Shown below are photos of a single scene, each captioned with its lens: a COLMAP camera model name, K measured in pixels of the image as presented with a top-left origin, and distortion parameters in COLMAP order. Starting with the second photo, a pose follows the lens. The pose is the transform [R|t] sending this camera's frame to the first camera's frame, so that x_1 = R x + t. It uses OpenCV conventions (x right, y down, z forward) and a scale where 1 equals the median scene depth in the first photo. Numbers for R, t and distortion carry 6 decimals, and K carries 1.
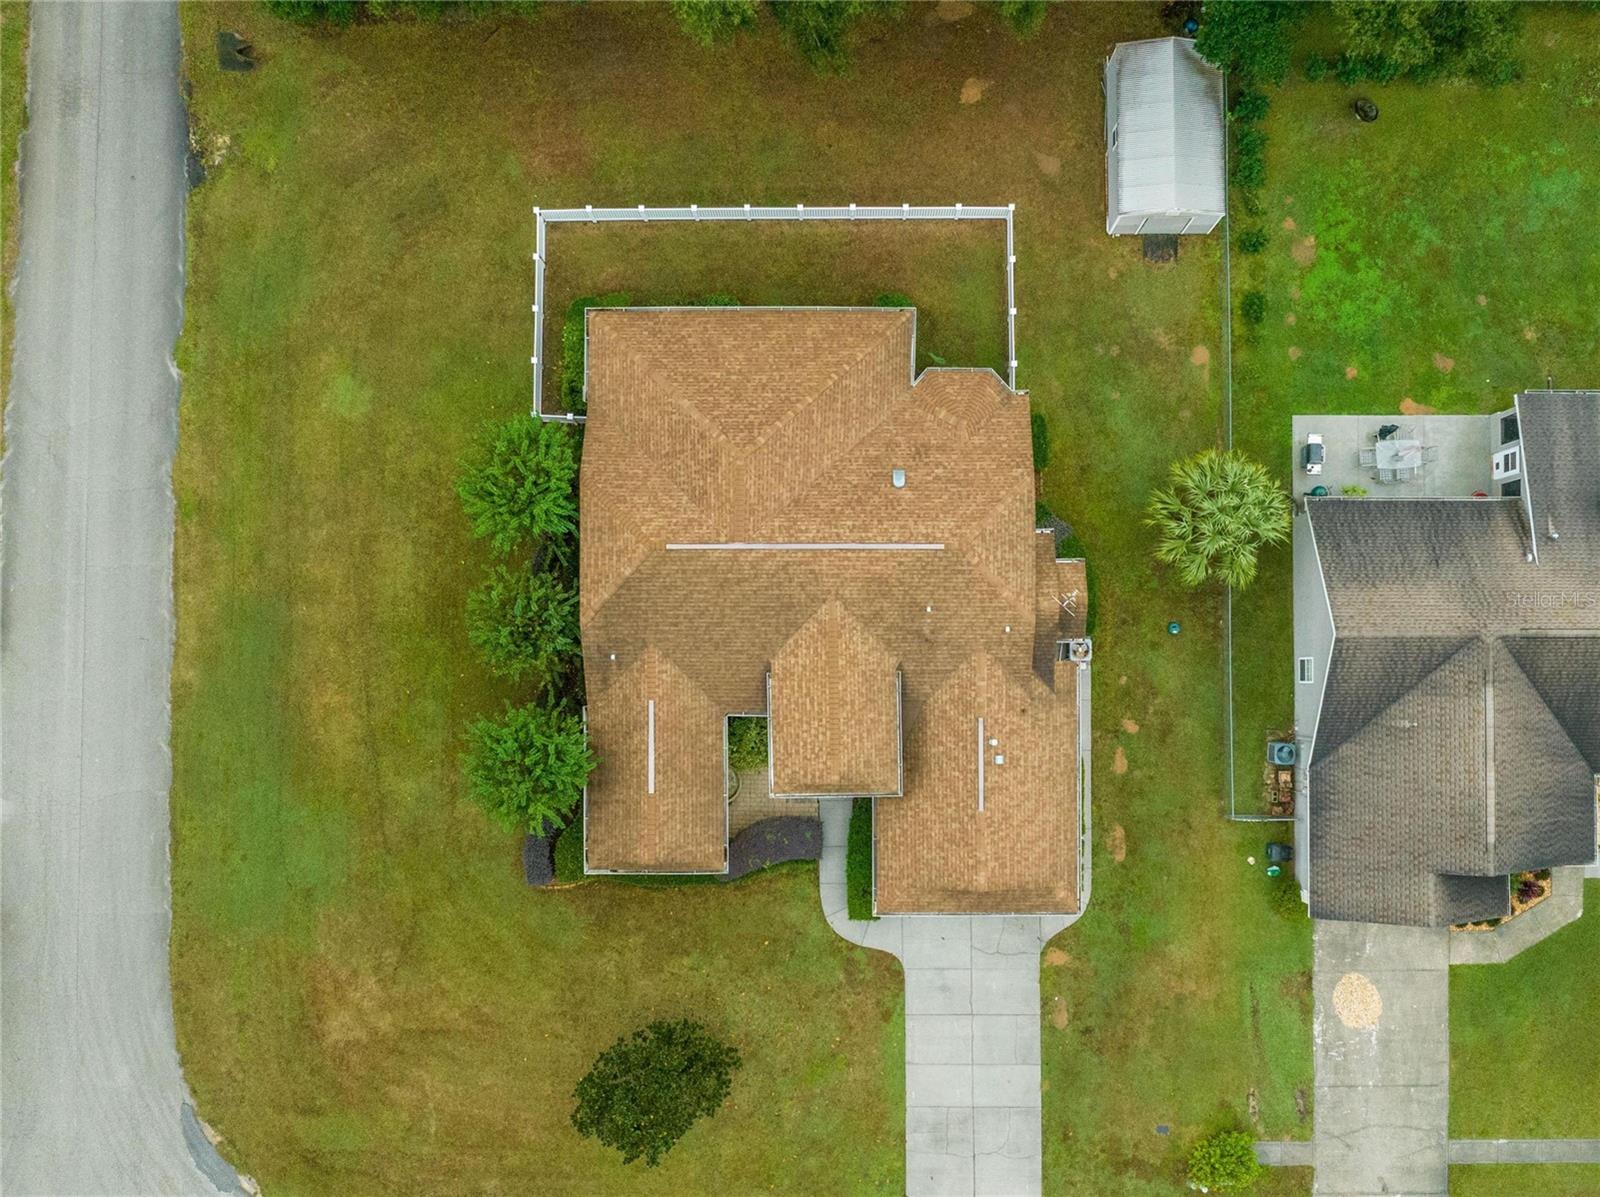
lens RADIAL K [[1547.2, 0, 801.4], [0, 1547.2, 603.0], [0, 0, 1]] dist [-0.042667, 0.000000]
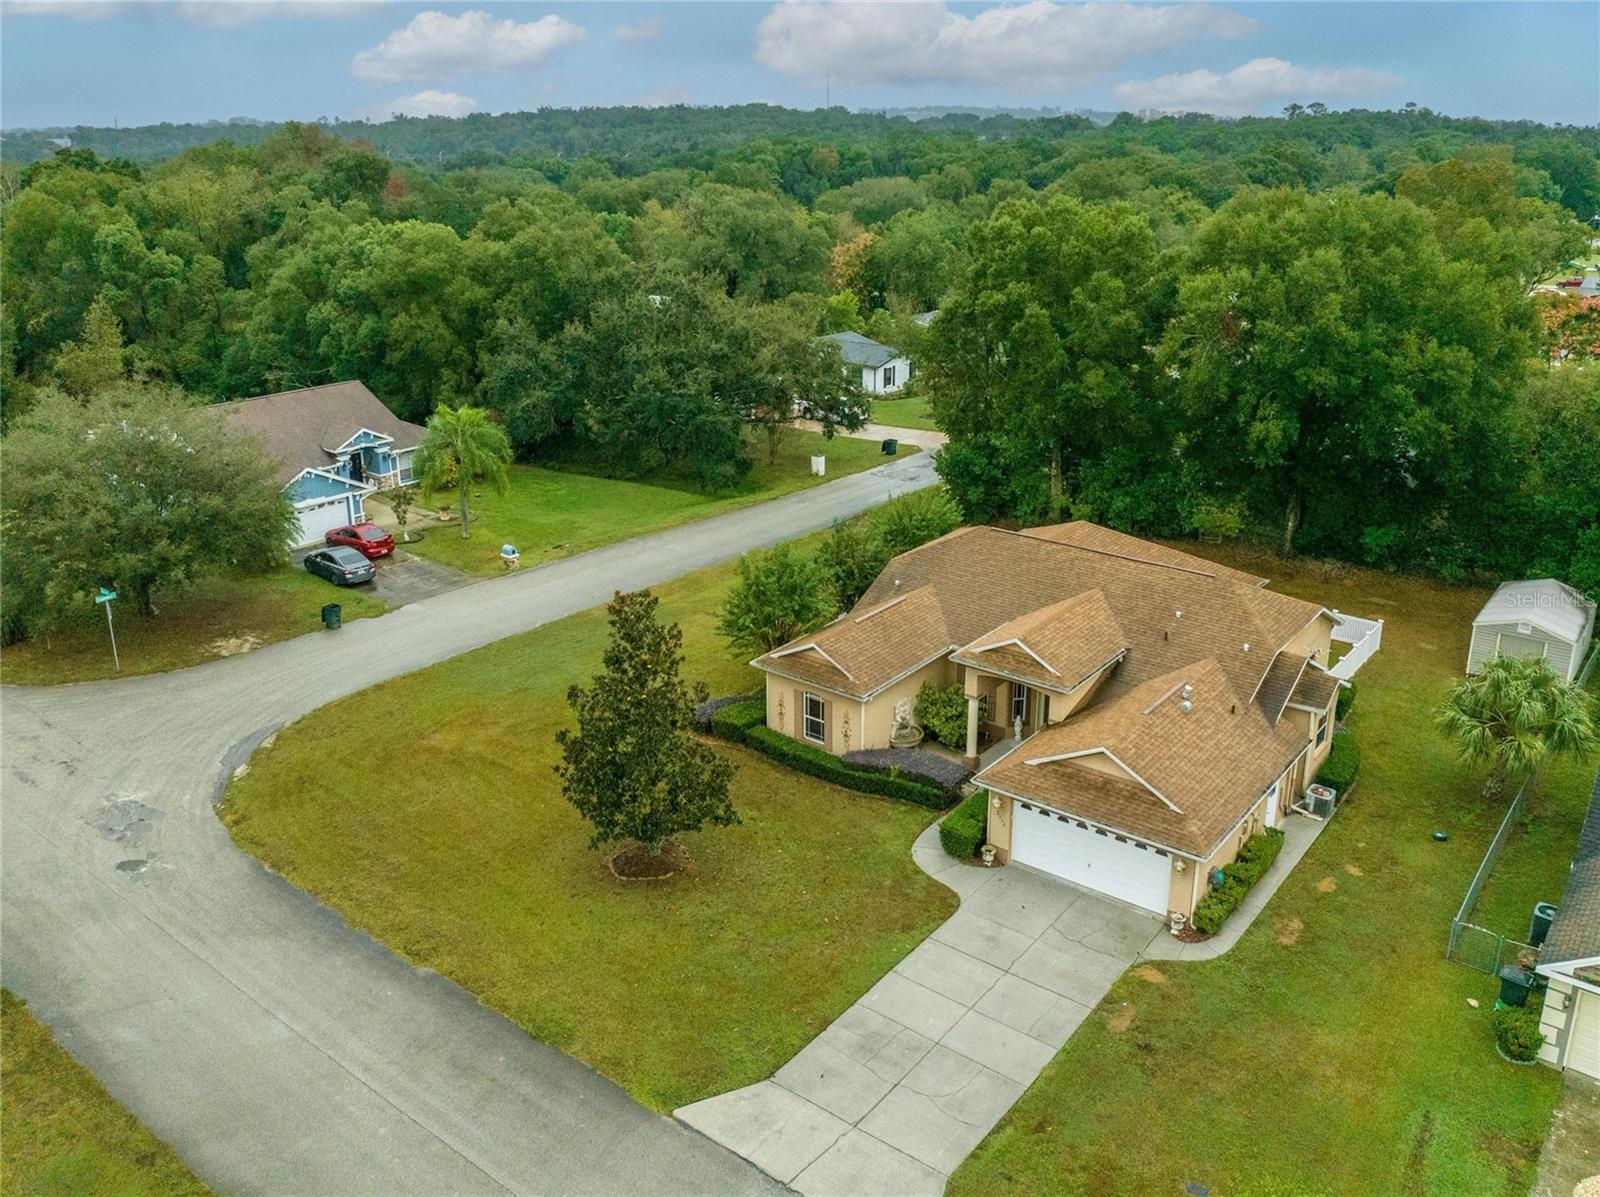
lens RADIAL K [[1242.8, 0, 802.8], [0, 1242.8, 590.5], [0, 0, 1]] dist [-0.032767, 0.000484]
pose [[0.781087, 0.235035, -0.578500, 0.329032], [-0.624421, 0.292014, -0.724449, 0.693304], [-0.001341, 0.927085, 0.374849, 0.618960]]
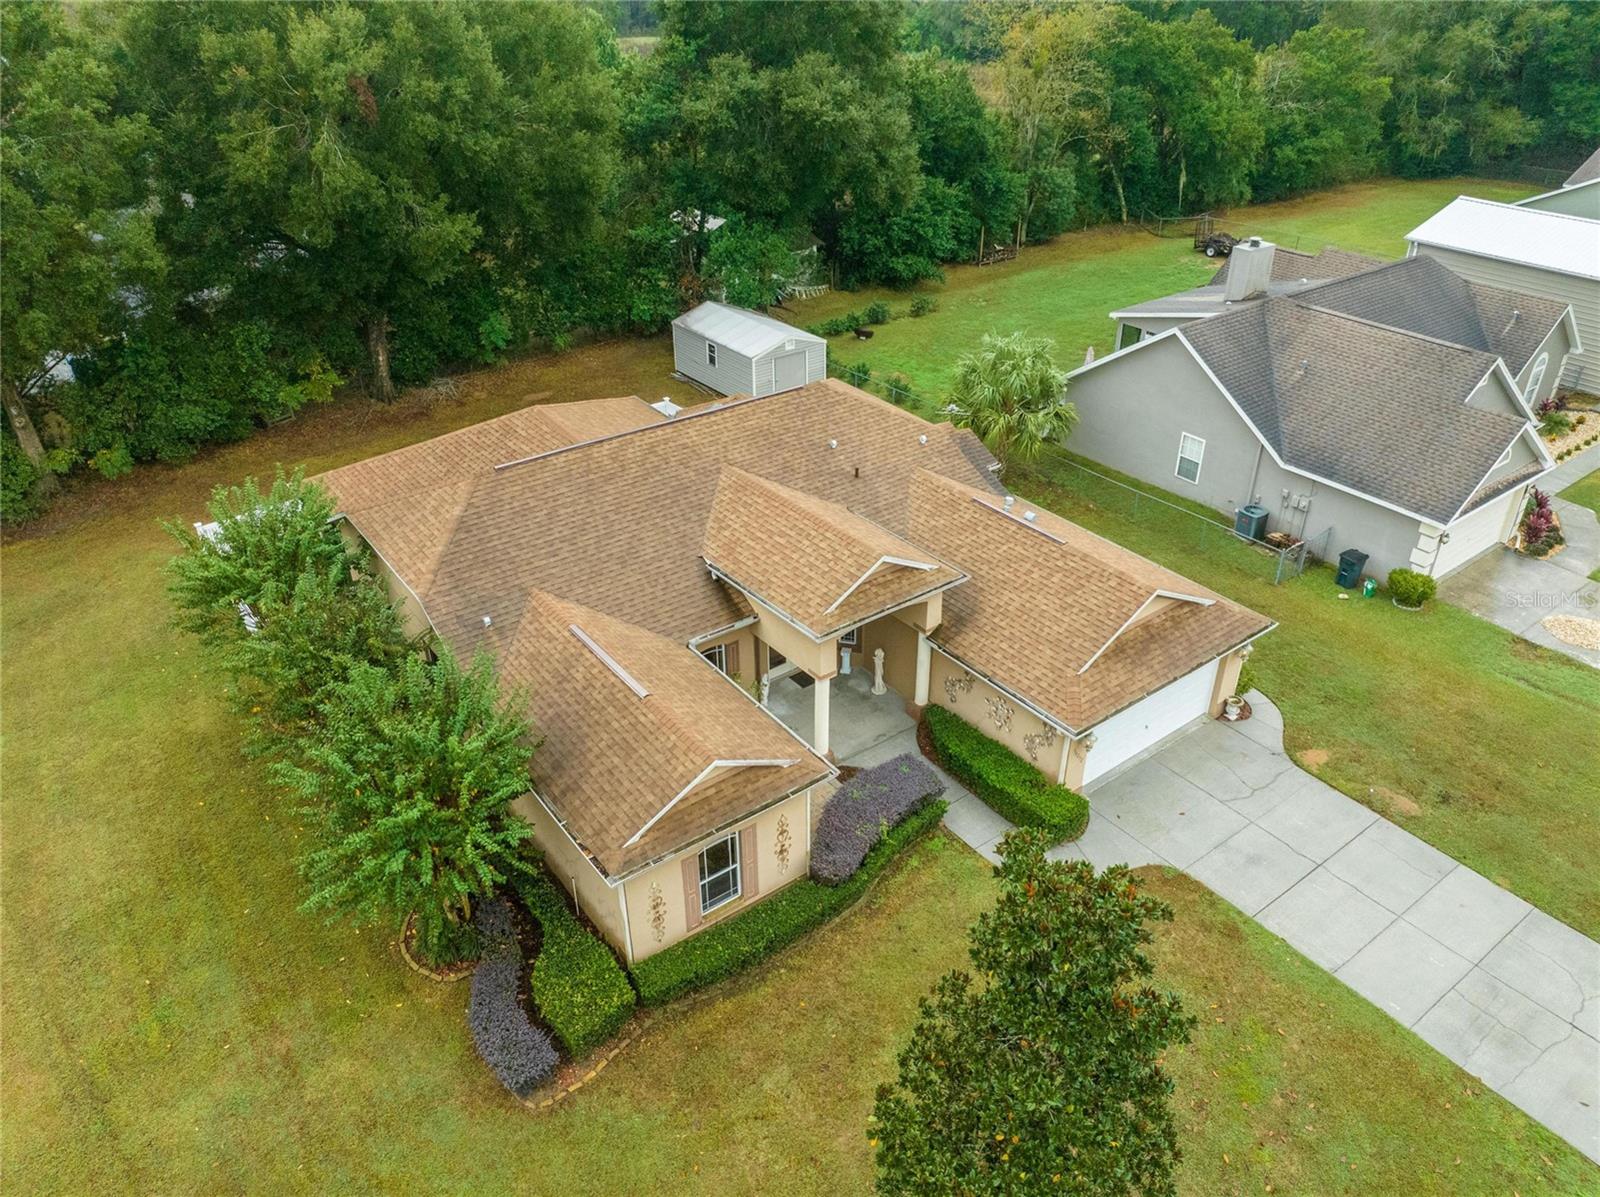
lens RADIAL K [[1121.8, 0, 802.4], [0, 1121.8, 606.0], [0, 0, 1]] dist [-0.023765, -0.009827]
pose [[0.803999, -0.296726, 0.515305, -0.235648], [0.594056, 0.438888, -0.674147, 0.392287], [-0.026124, 0.848134, 0.529137, 0.698475]]
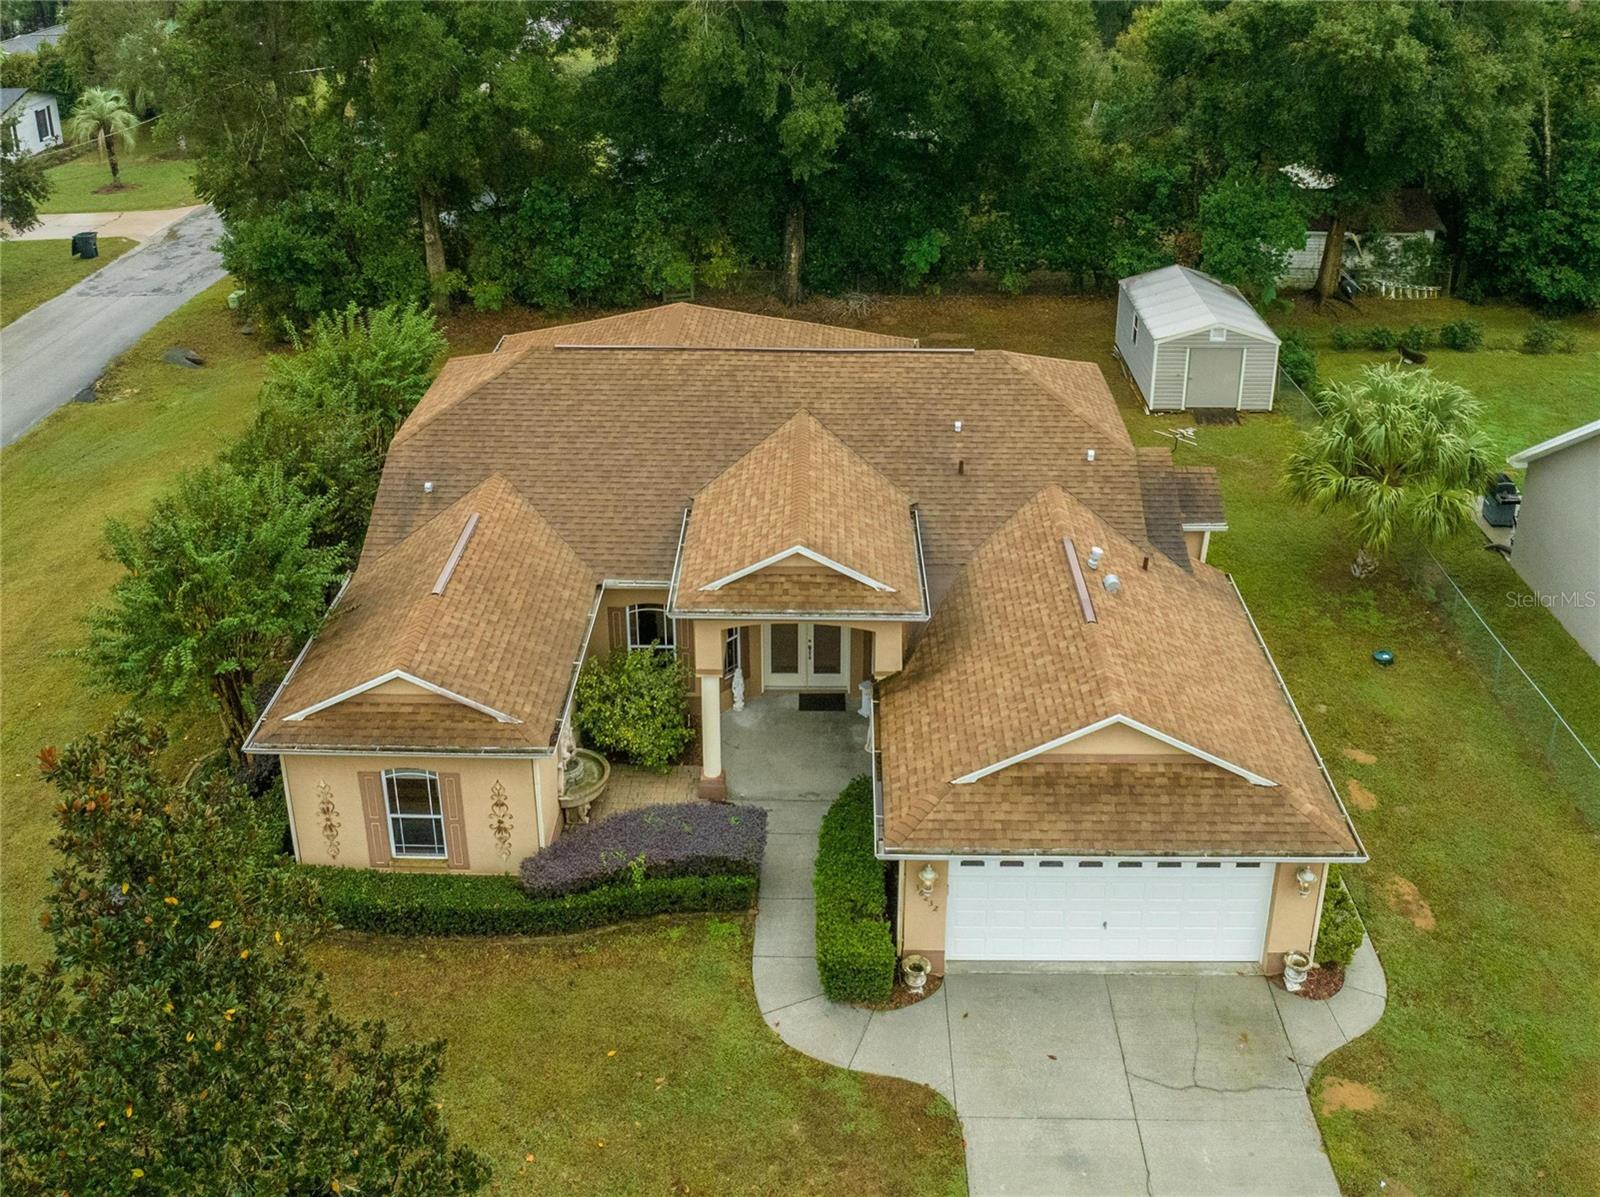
lens RADIAL K [[1512.2, 0, 797.9], [0, 1512.2, 408.8], [0, 0, 1]] dist [-0.038670, 0.000000]
pose [[0.999243, 0.030951, -0.023576, 0.029717], [-0.033851, 0.392867, -0.918972, 0.511749], [-0.019181, 0.919074, 0.393617, 0.694056]]
